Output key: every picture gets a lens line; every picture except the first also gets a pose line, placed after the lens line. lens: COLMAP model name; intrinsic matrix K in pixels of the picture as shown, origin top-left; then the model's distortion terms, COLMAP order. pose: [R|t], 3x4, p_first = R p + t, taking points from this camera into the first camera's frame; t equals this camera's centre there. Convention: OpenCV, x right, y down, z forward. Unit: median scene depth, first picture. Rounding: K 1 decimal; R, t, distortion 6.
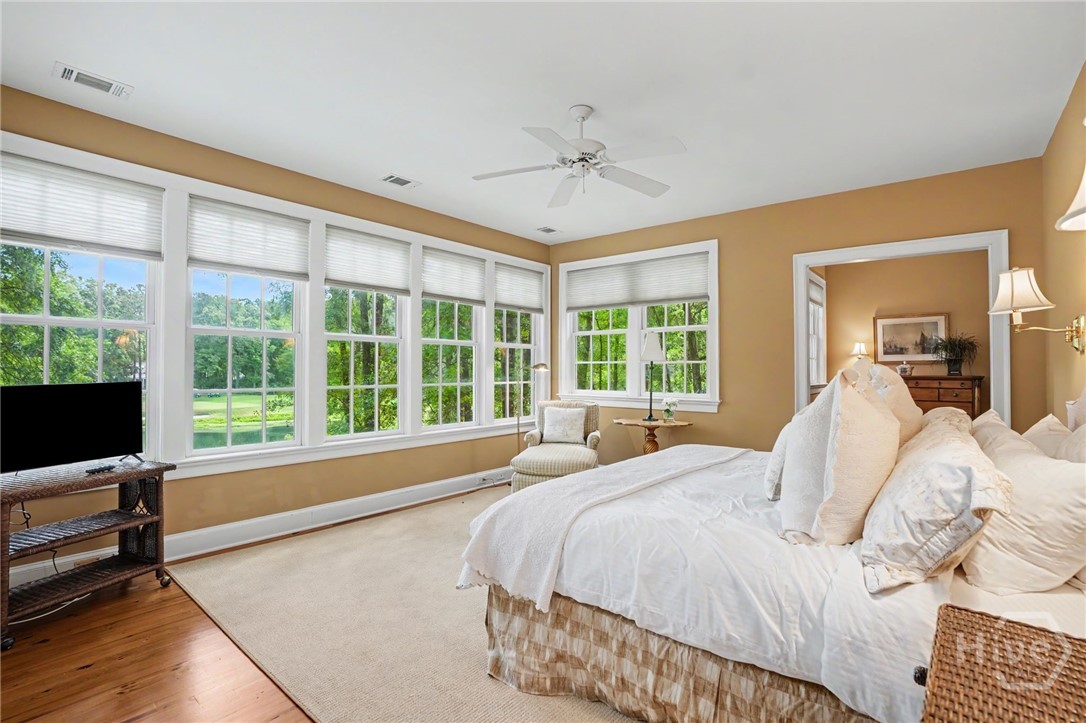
lens RADIAL K [[516.4, 0, 546.8], [0, 516.4, 366.3], [0, 0, 1]] dist [-0.057486, 0.024262]
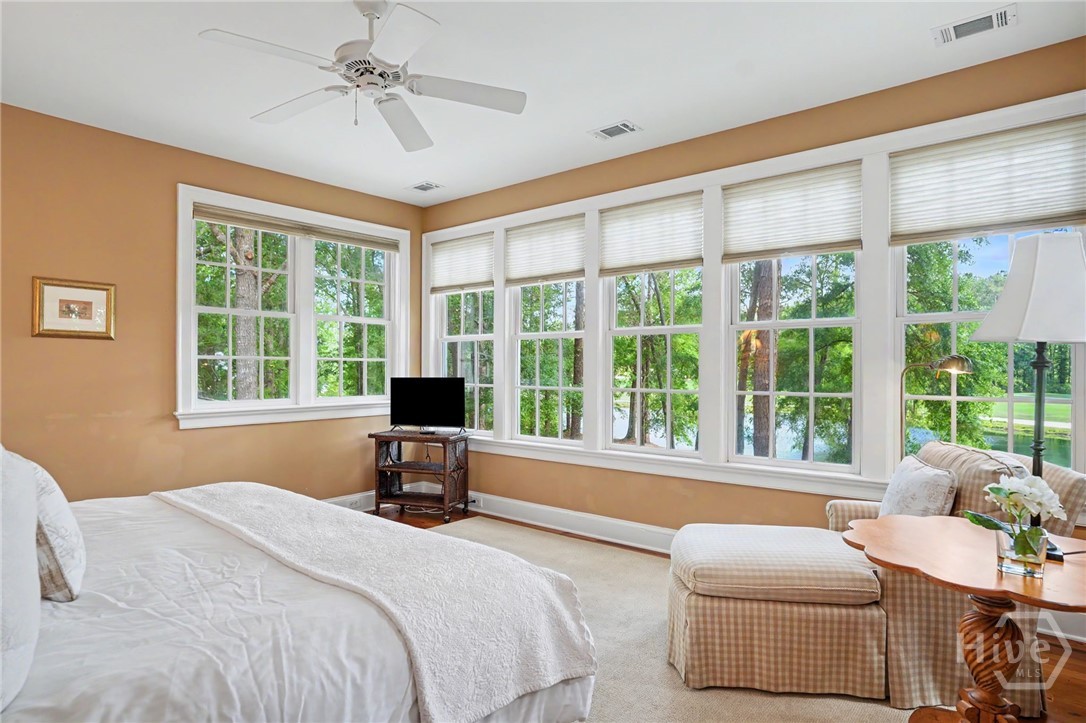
lens RADIAL K [[675.8, 0, 543.0], [0, 675.8, 361.5], [0, 0, 1]] dist [-0.001367, 0.000081]
pose [[-0.058622, -0.010597, -0.998224, 0.835468], [0.003152, 0.999937, -0.010800, 0.005813], [0.998275, -0.003779, -0.058585, 1.033358]]
